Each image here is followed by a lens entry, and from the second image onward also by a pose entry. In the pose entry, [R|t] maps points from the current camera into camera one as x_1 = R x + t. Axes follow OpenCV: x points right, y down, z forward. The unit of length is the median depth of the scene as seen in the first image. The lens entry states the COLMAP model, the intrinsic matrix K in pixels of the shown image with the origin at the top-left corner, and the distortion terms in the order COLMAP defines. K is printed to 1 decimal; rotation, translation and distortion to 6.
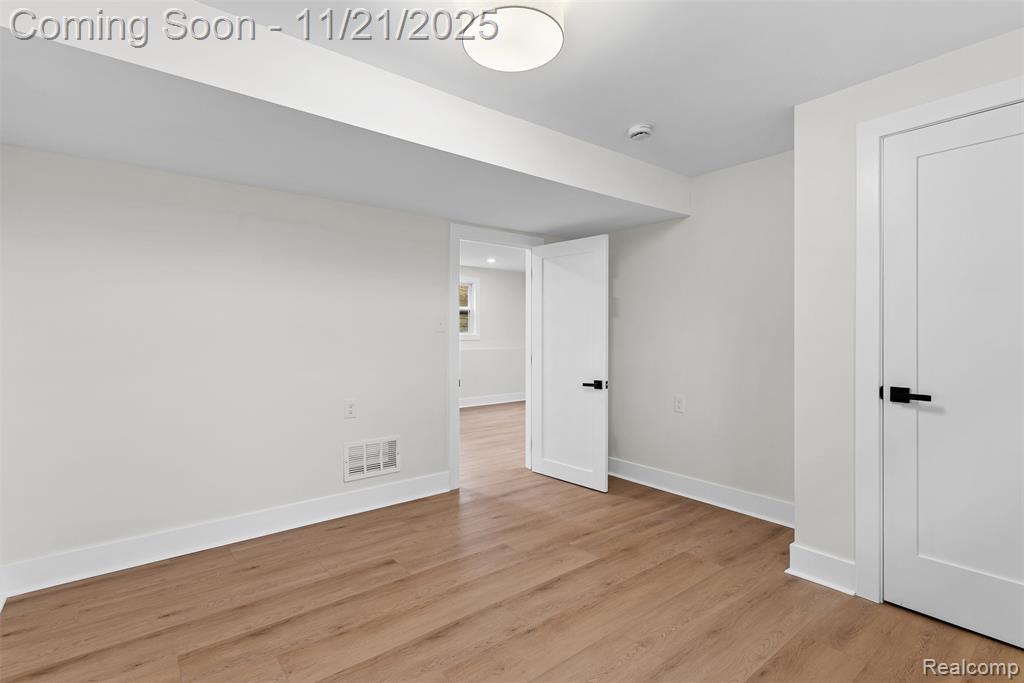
lens RADIAL K [[491.4, 0, 510.2], [0, 491.4, 339.3], [0, 0, 1]] dist [0.002750, -0.000149]
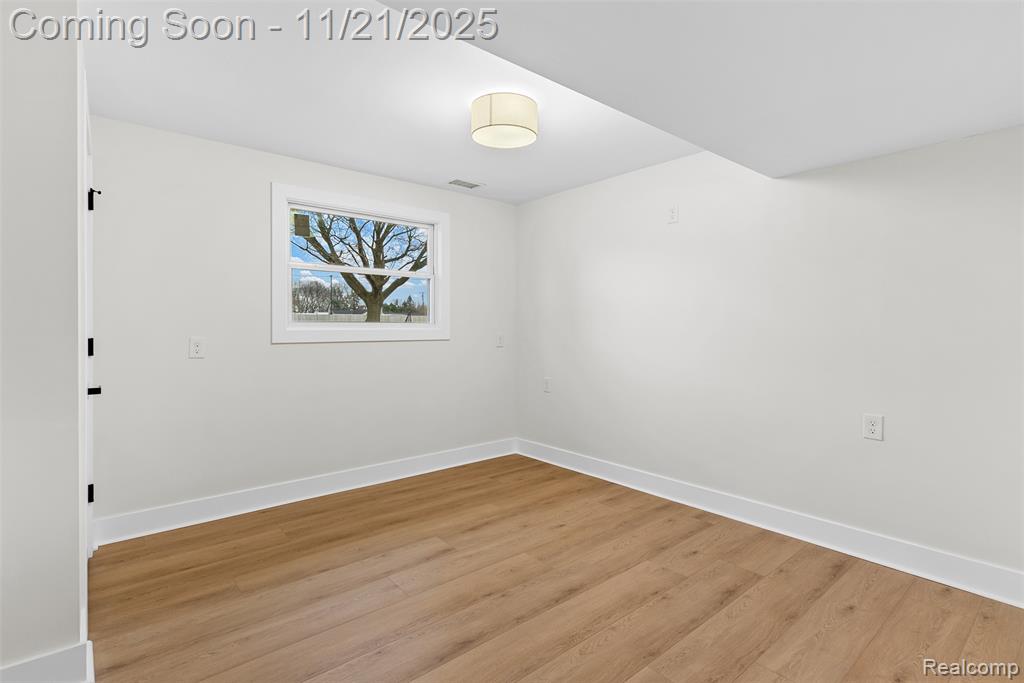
lens RADIAL K [[491.4, 0, 517.6], [0, 491.4, 334.7], [0, 0, 1]] dist [0.002750, -0.000149]
pose [[-0.999407, 0.000974, -0.034419, 0.011955], [0.000385, 0.999853, 0.017138, -0.011222], [0.034431, 0.017114, -0.999261, 2.009460]]
